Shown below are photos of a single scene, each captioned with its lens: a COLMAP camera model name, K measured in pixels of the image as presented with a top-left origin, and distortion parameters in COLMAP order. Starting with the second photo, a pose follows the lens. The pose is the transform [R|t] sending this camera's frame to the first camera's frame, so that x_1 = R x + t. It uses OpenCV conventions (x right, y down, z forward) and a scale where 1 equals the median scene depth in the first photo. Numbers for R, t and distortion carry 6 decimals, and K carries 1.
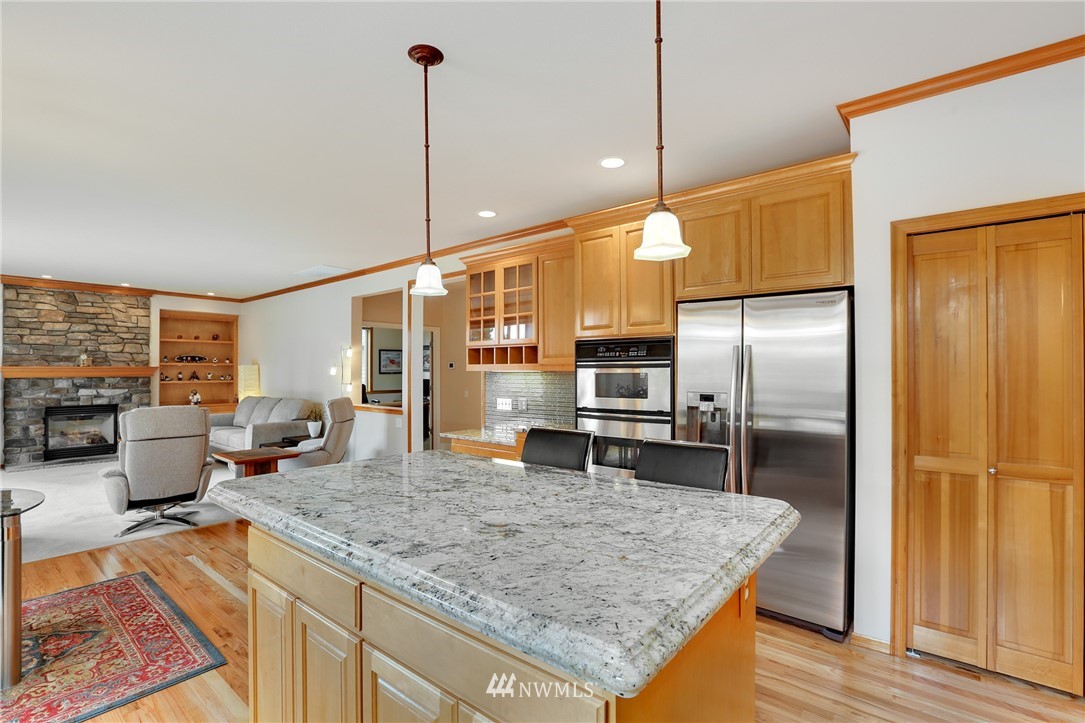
lens RADIAL K [[507.9, 0, 540.4], [0, 507.9, 368.3], [0, 0, 1]] dist [-0.019830, 0.009335]
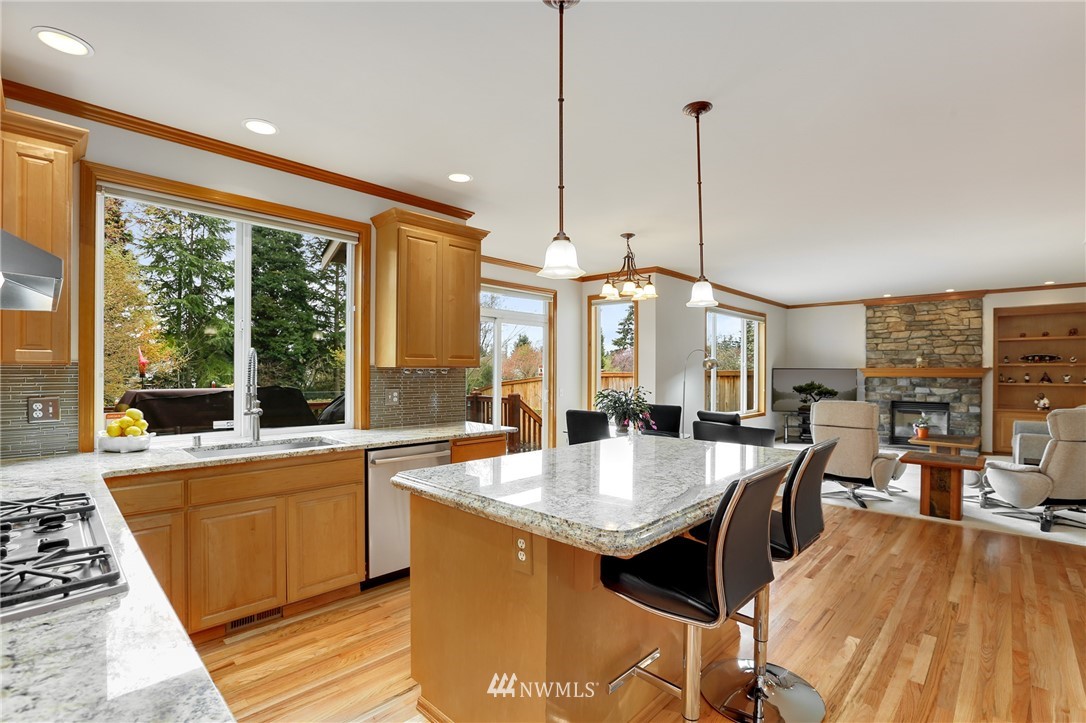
lens RADIAL K [[508.4, 0, 549.2], [0, 508.4, 369.6], [0, 0, 1]] dist [-0.019830, 0.009335]
pose [[-0.044954, -0.003680, -0.998982, 0.277922], [0.000075, 0.999993, -0.003687, 0.004961], [0.998989, -0.000241, -0.044954, 0.204106]]
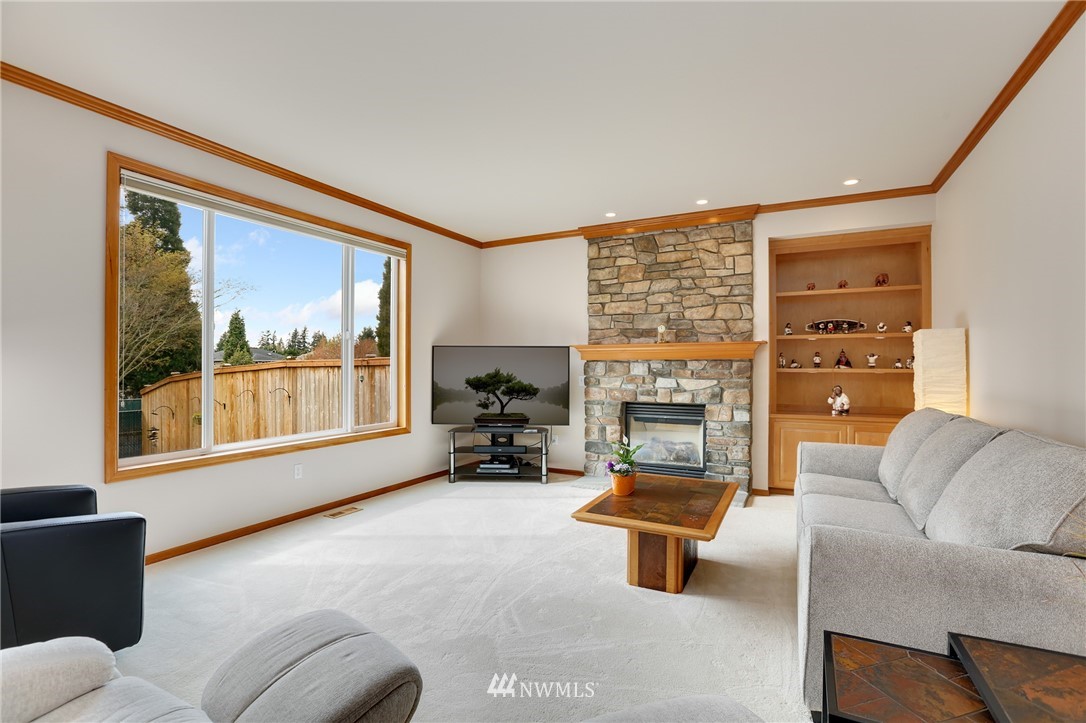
lens RADIAL K [[508.4, 0, 541.2], [0, 508.4, 361.7], [0, 0, 1]] dist [-0.019830, 0.009335]
pose [[0.227009, -0.008517, -0.973855, -0.294488], [0.003715, 0.999962, -0.007879, 0.024597], [0.973886, -0.001830, 0.227032, 0.687249]]
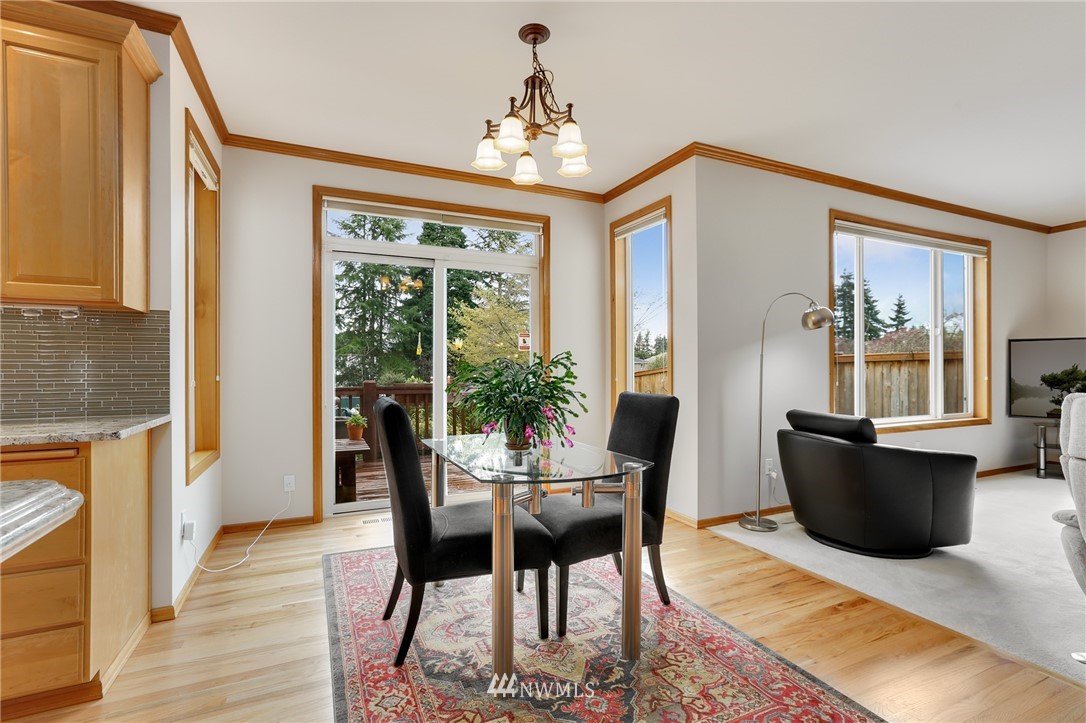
lens RADIAL K [[508.4, 0, 535.8], [0, 508.4, 362.4], [0, 0, 1]] dist [-0.019830, 0.009335]
pose [[-0.427544, -0.010364, -0.903935, -0.106820], [0.004489, 0.999898, -0.013587, 0.035276], [0.903983, -0.009867, -0.427454, 0.411106]]
